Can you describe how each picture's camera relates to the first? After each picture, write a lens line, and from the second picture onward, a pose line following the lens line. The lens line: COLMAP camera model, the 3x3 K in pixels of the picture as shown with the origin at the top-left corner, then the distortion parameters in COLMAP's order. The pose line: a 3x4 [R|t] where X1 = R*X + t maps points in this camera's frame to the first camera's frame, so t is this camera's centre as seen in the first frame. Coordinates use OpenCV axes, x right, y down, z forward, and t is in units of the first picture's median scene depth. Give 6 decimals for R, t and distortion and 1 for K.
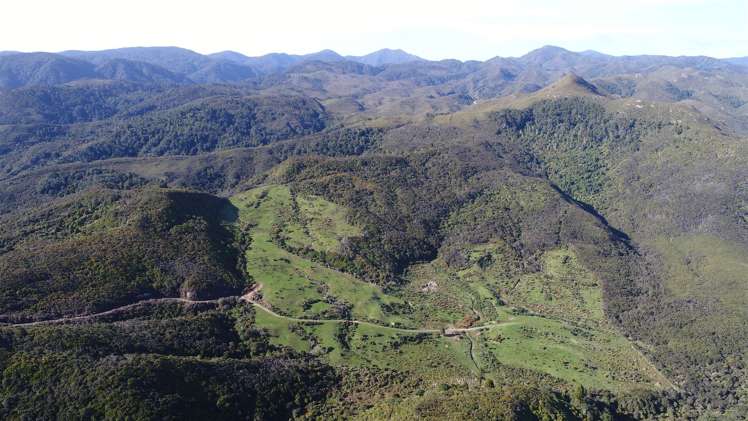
lens RADIAL K [[503.9, 0, 372.7], [0, 503.9, 210.2], [0, 0, 1]] dist [0.005534, 0.004456]
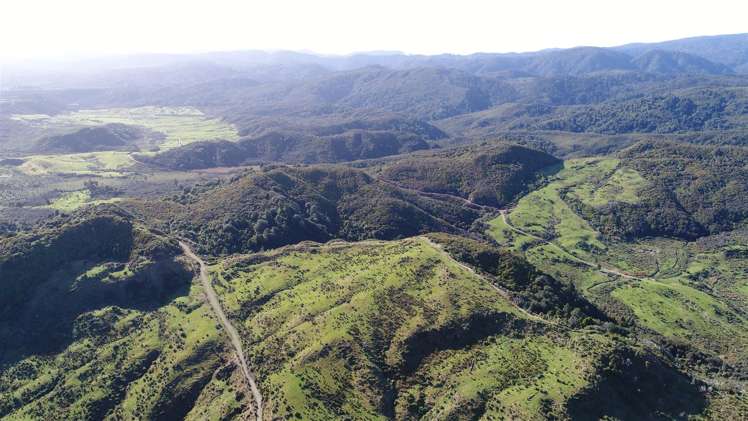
lens RADIAL K [[503.9, 0, 374.5], [0, 503.9, 211.1], [0, 0, 1]] dist [0.005534, 0.004456]
pose [[0.536369, 0.228608, -0.812433, 0.509742], [-0.214547, 0.967927, 0.130718, 0.036598], [0.816259, 0.104192, 0.568213, -0.118936]]
